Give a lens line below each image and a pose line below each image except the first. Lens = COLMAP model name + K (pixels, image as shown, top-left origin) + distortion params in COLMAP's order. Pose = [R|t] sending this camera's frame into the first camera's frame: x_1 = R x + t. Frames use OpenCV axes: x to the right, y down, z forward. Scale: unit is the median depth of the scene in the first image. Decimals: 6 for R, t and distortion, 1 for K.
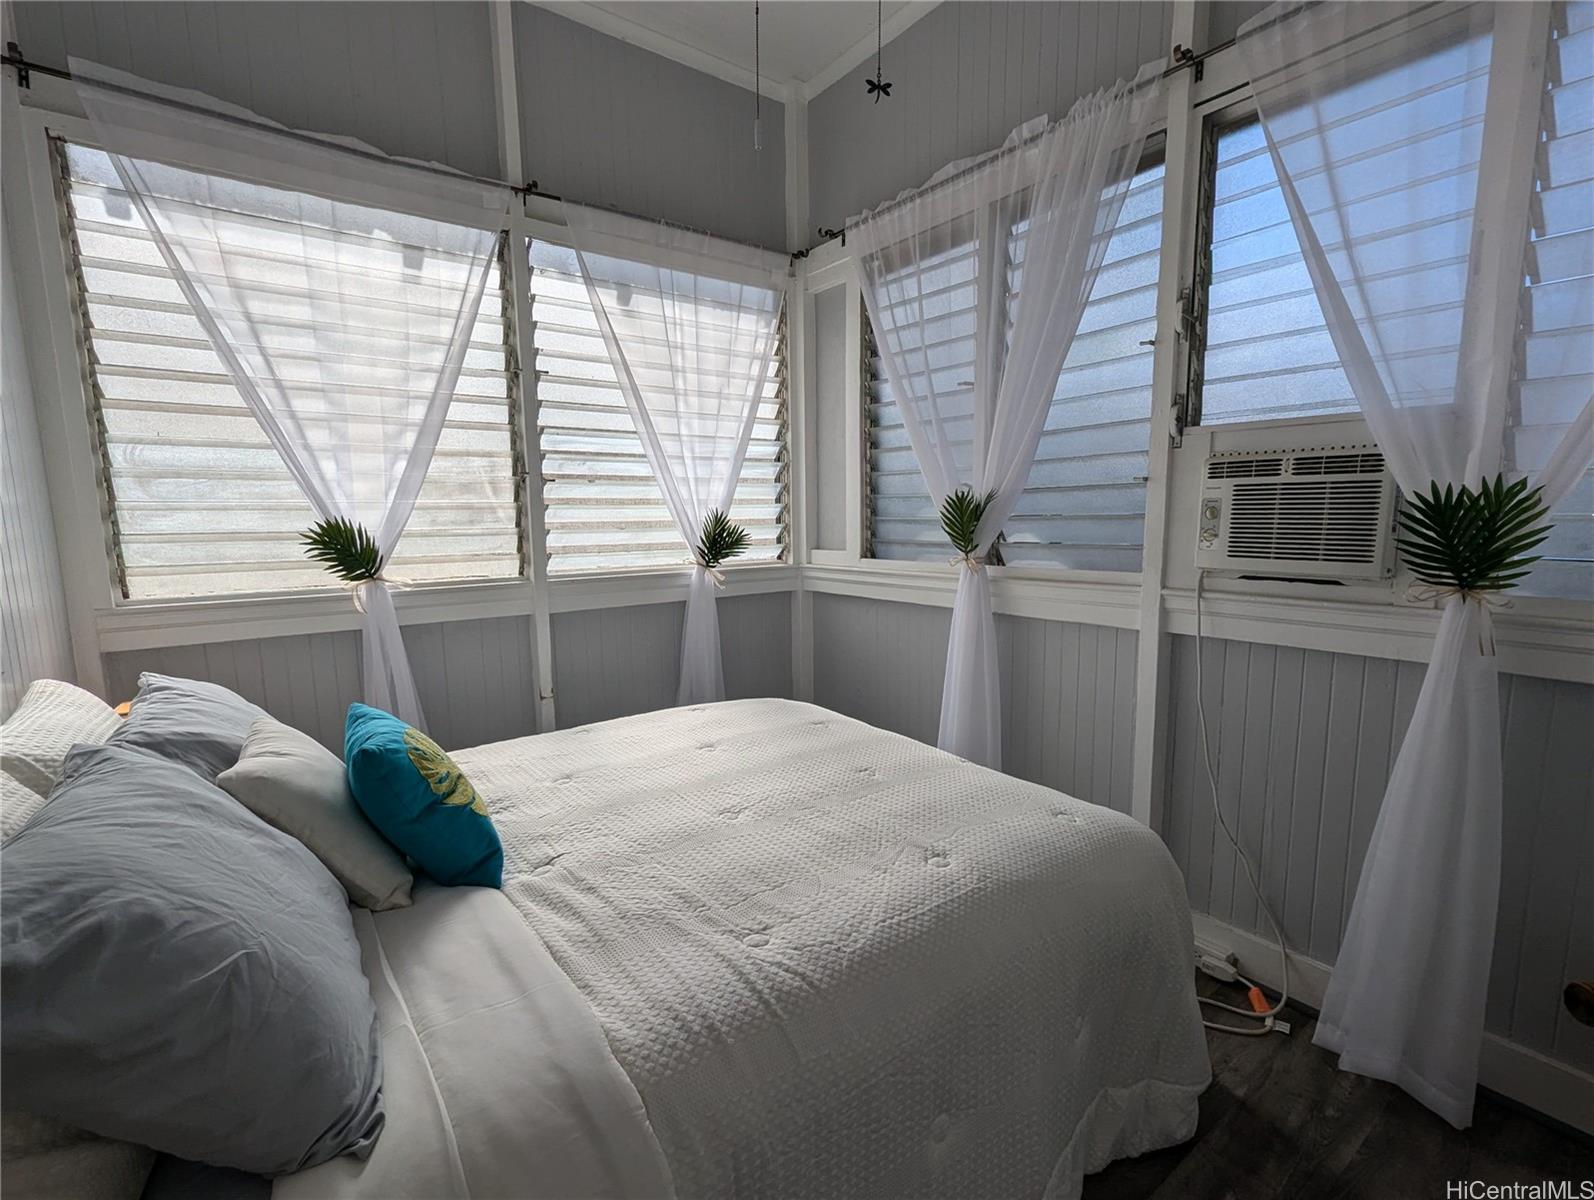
lens RADIAL K [[736.9, 0, 799.6], [0, 736.9, 602.4], [0, 0, 1]] dist [0.004102, -0.000408]
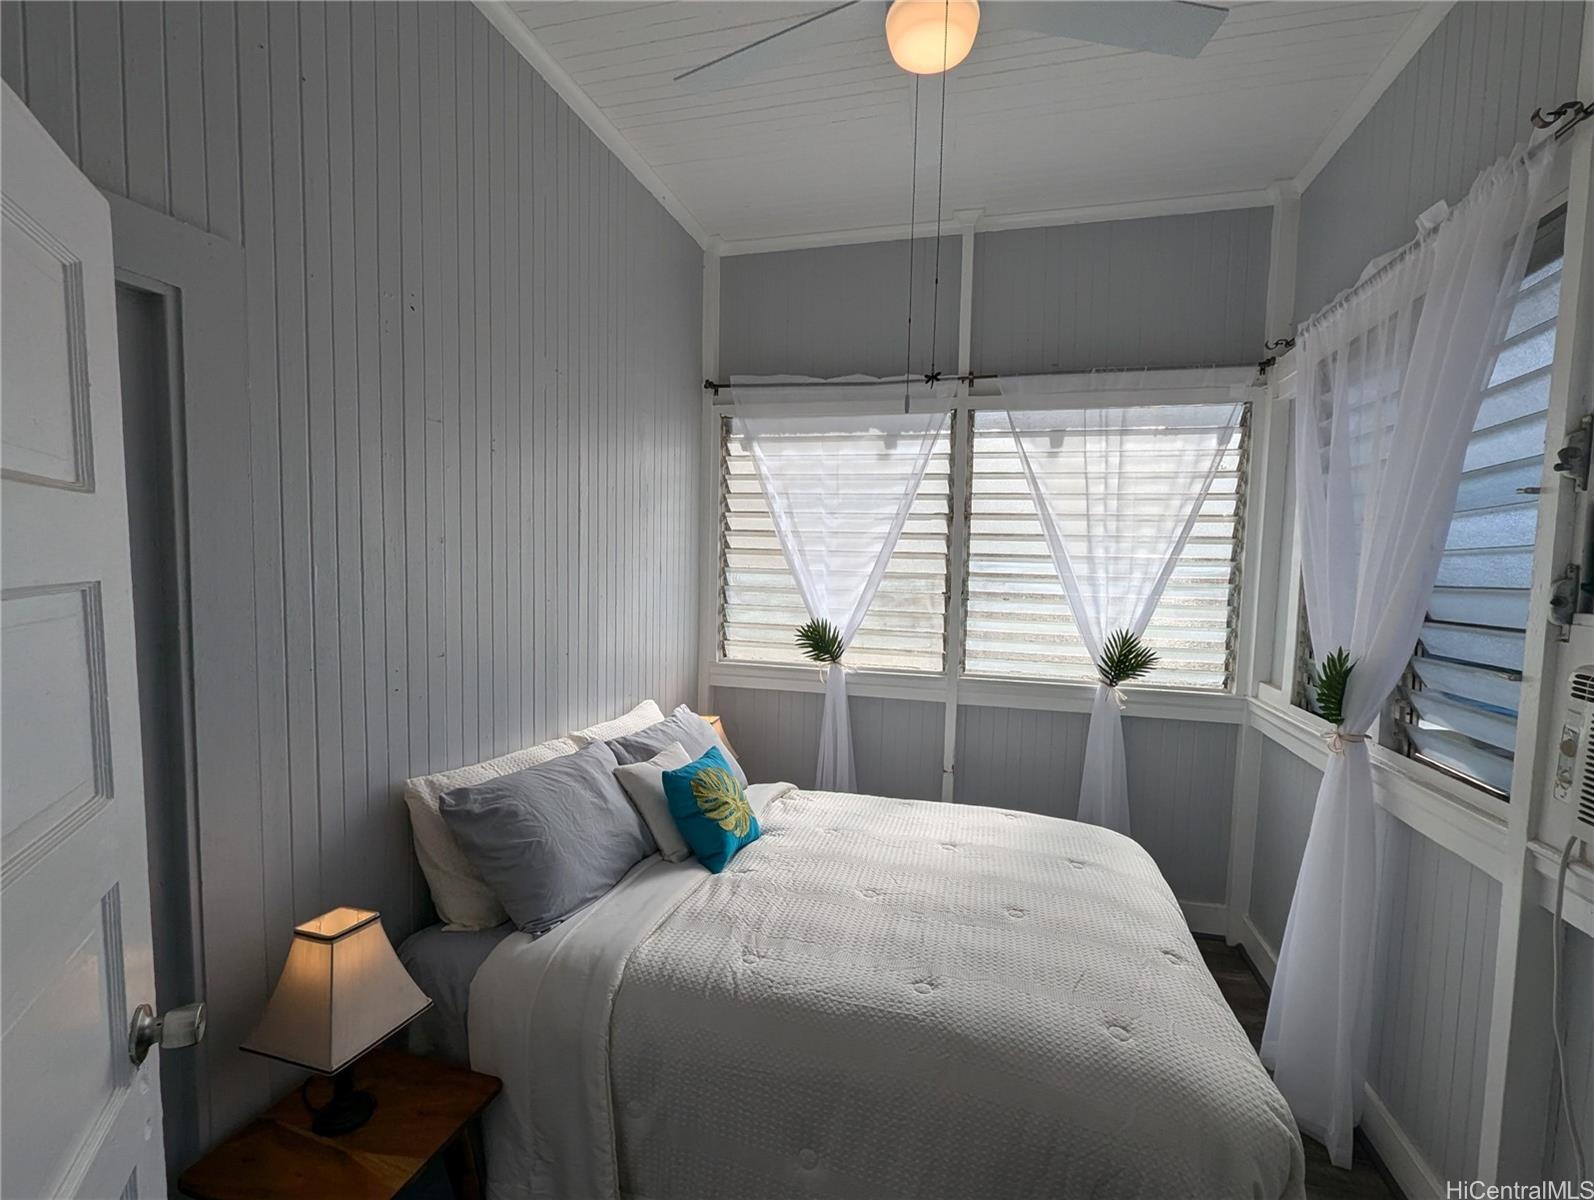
lens RADIAL K [[725.2, 0, 796.1], [0, 725.2, 595.0], [0, 0, 1]] dist [0.001664, 0.000321]
pose [[0.616378, 0.062579, -0.784960, 0.507792], [-0.126916, 0.991700, -0.020598, -0.124465], [0.777155, 0.112320, 0.619204, 0.019039]]
